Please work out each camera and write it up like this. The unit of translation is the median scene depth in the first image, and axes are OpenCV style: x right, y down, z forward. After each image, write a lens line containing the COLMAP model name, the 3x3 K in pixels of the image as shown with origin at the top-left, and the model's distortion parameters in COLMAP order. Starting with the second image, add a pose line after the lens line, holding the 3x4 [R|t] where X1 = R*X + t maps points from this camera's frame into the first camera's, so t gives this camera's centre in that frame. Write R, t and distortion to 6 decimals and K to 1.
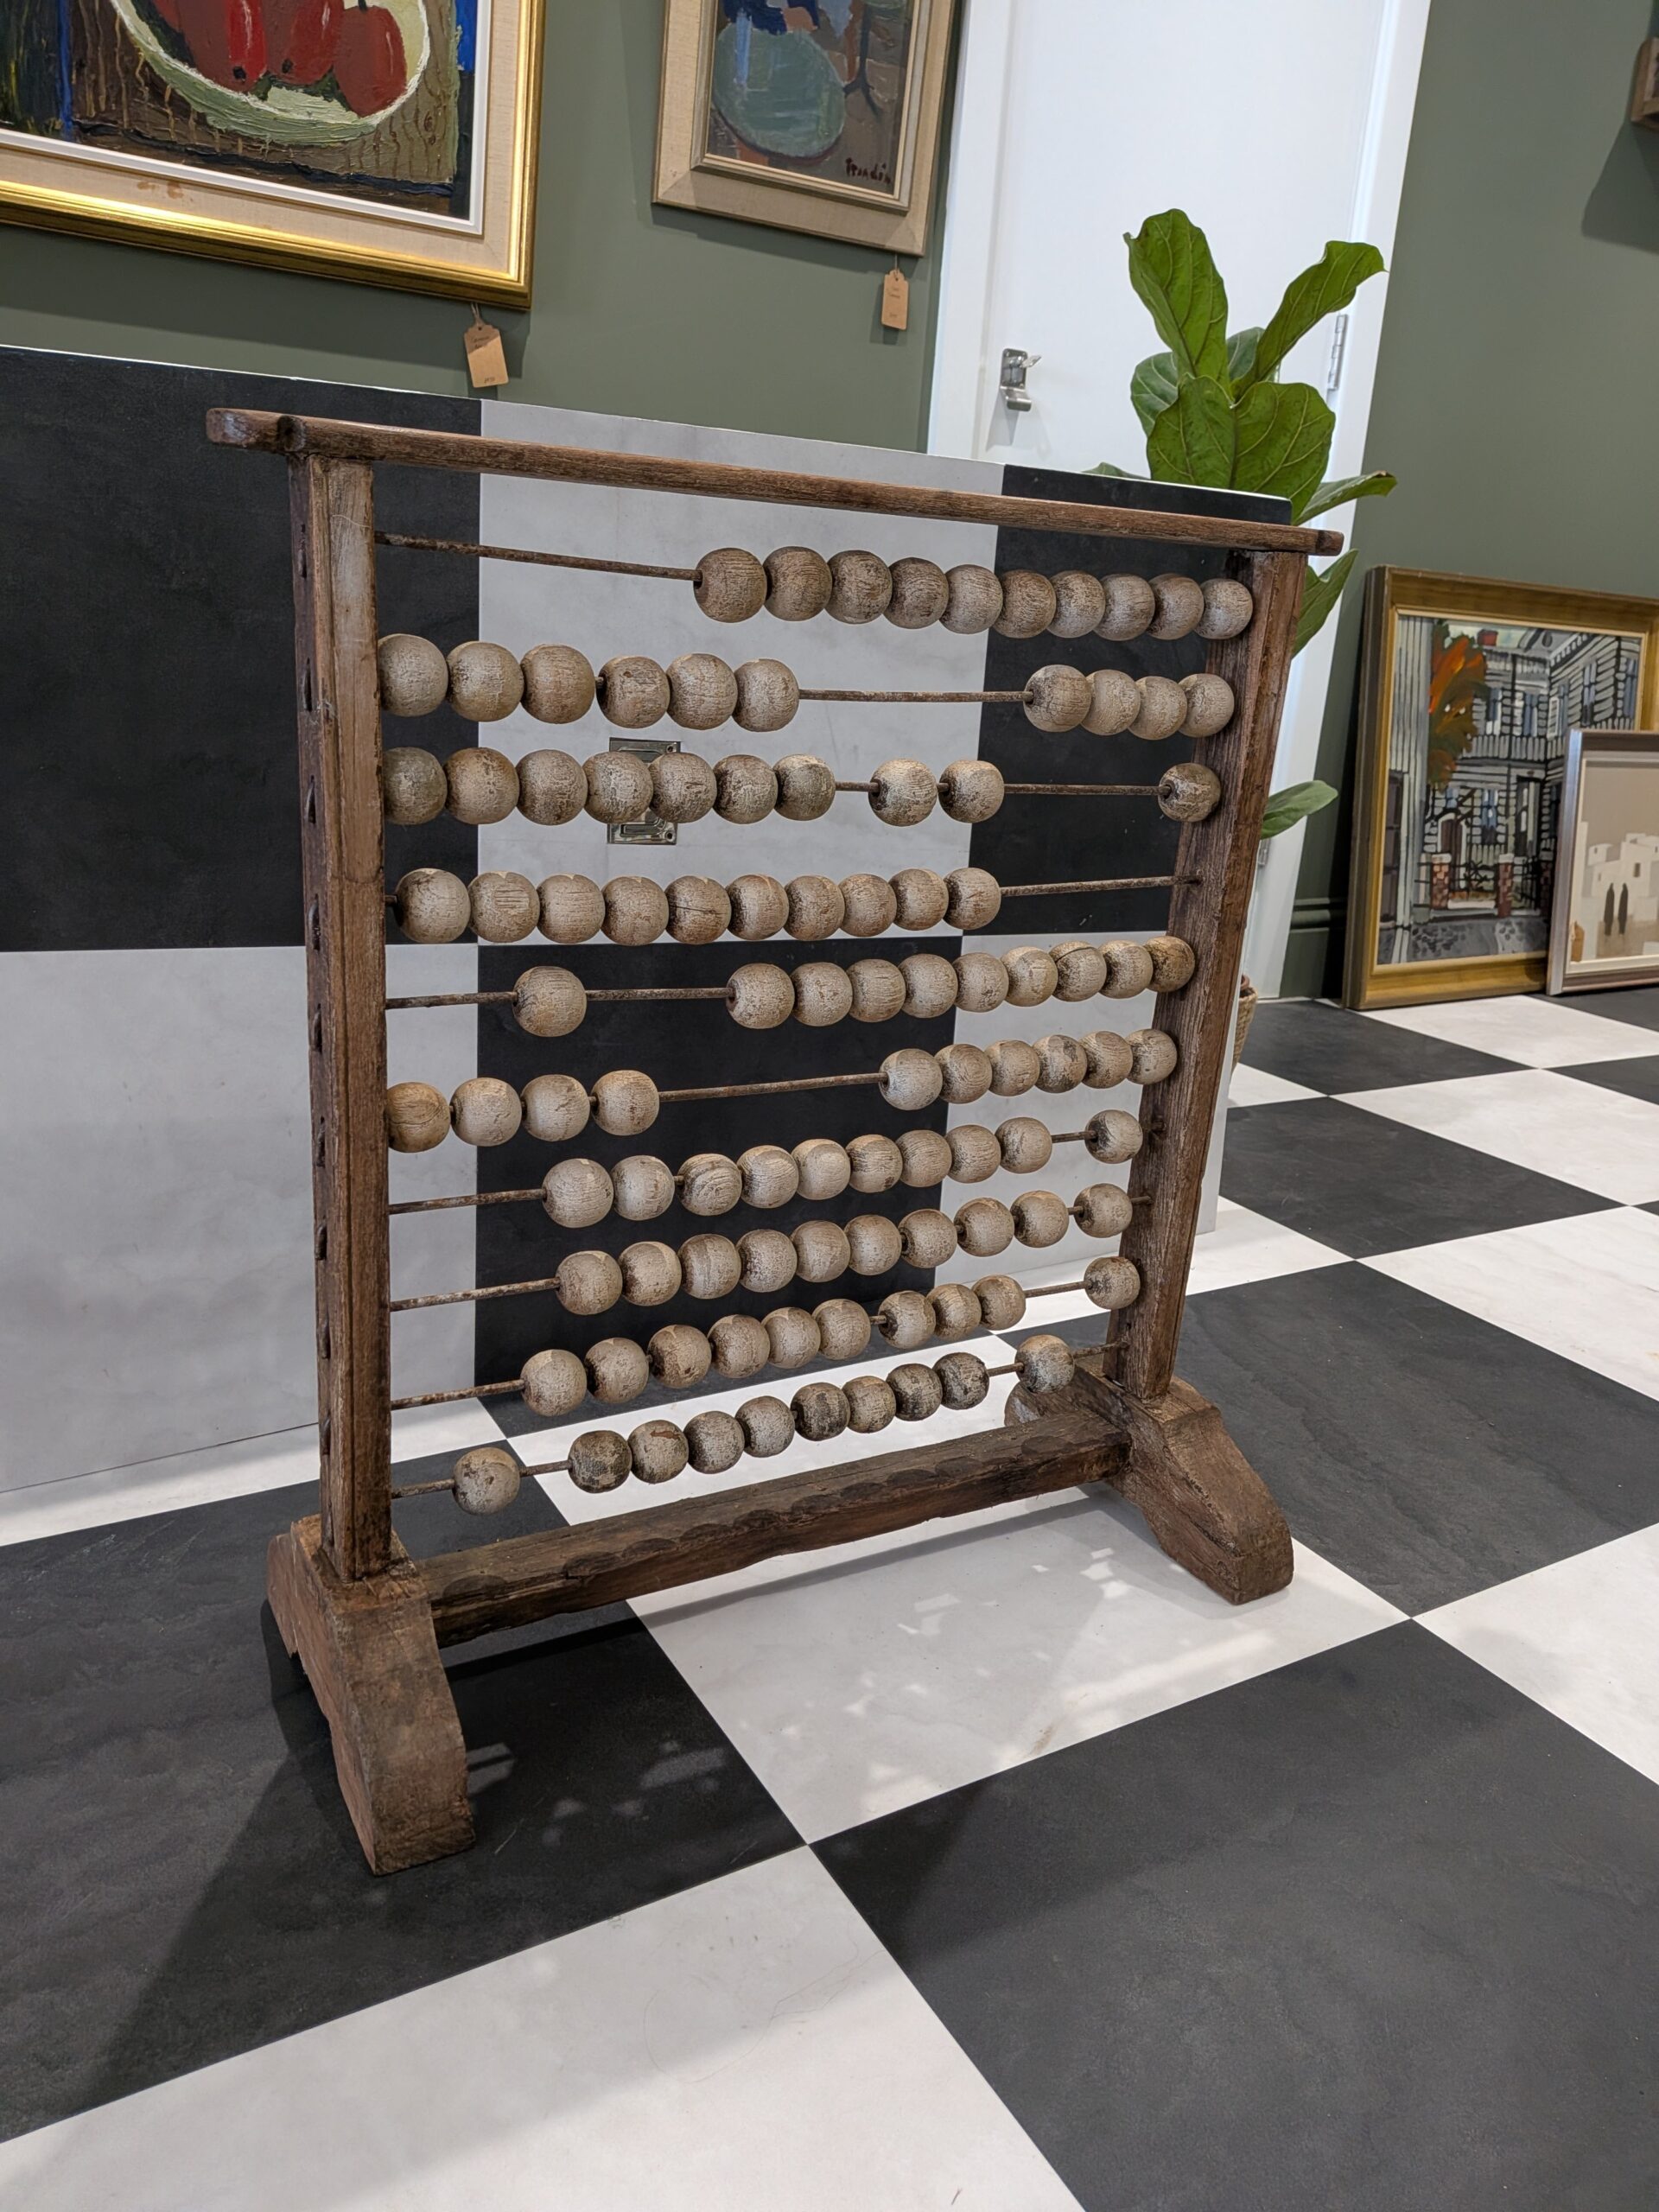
lens RADIAL K [[1630.3, 0, 819.7], [0, 1630.3, 1089.8], [0, 0, 1]] dist [-0.002450, -0.016223]
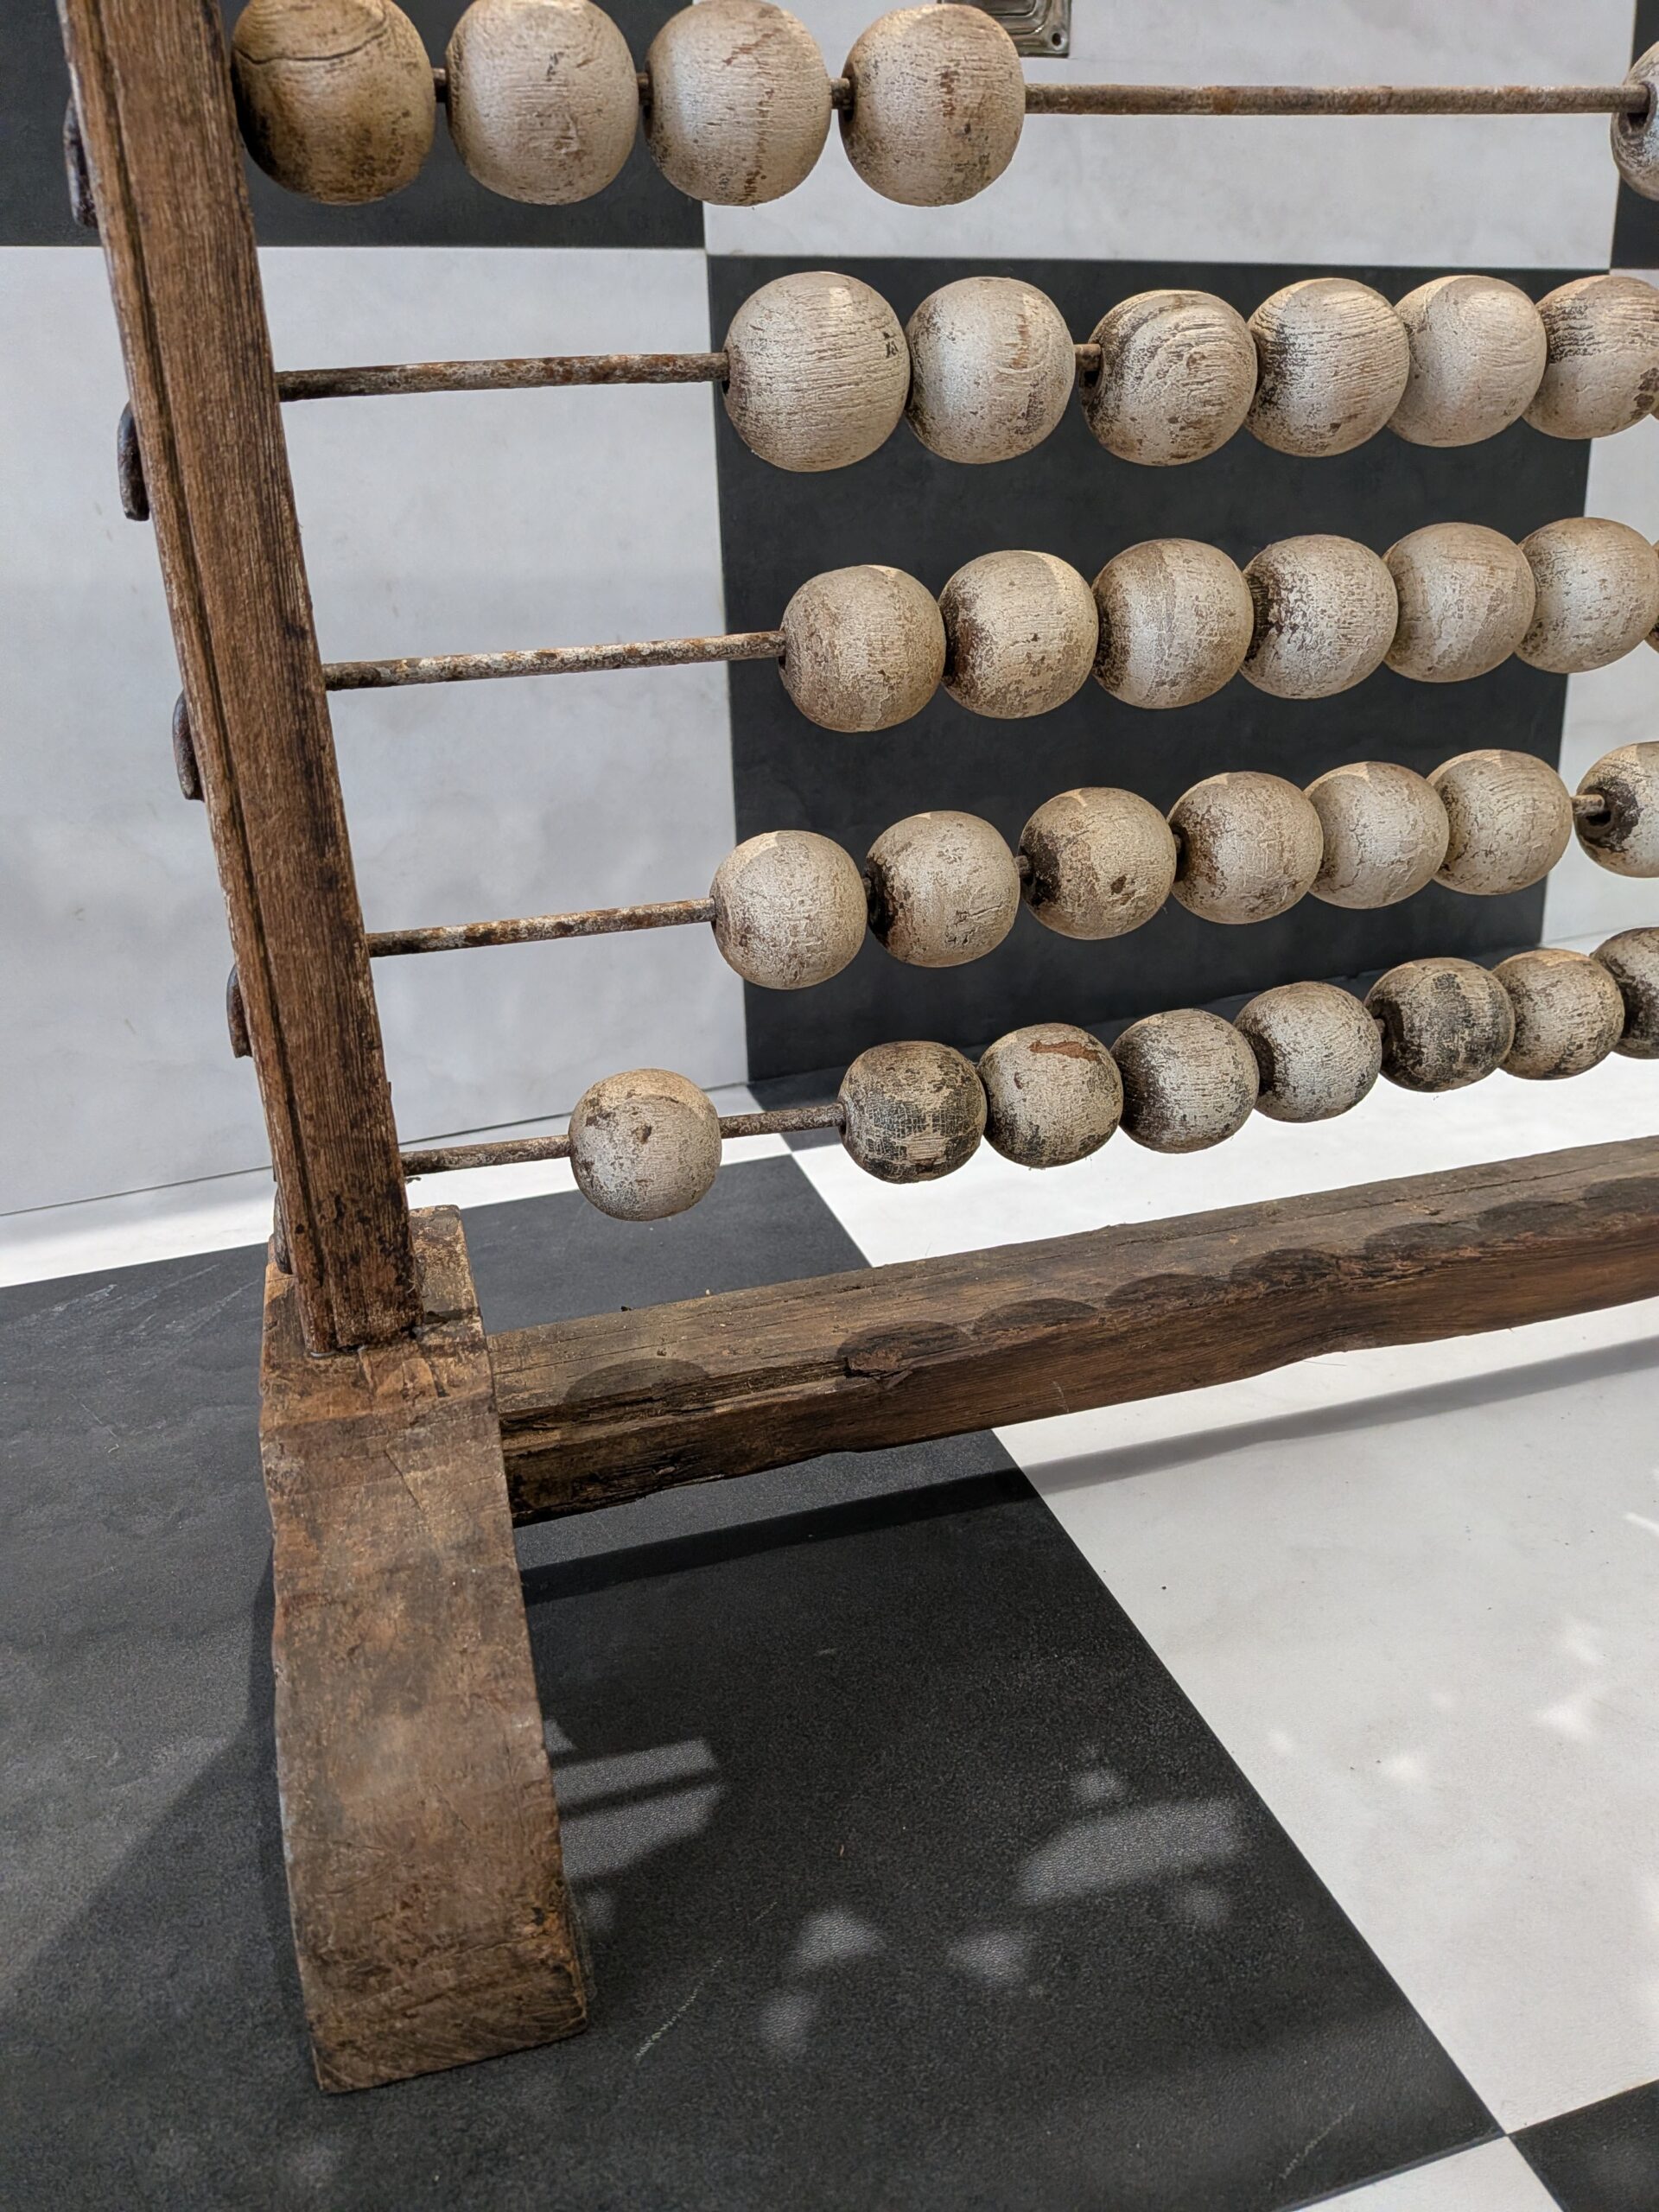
lens RADIAL K [[1647.7, 0, 744.5], [0, 1647.7, 1093.4], [0, 0, 1]] dist [0.023656, -0.047777]
pose [[0.956716, -0.014172, -0.290679, -0.052822], [0.041194, 0.995351, 0.087056, 0.187701], [0.288094, -0.095262, 0.952852, 0.586091]]
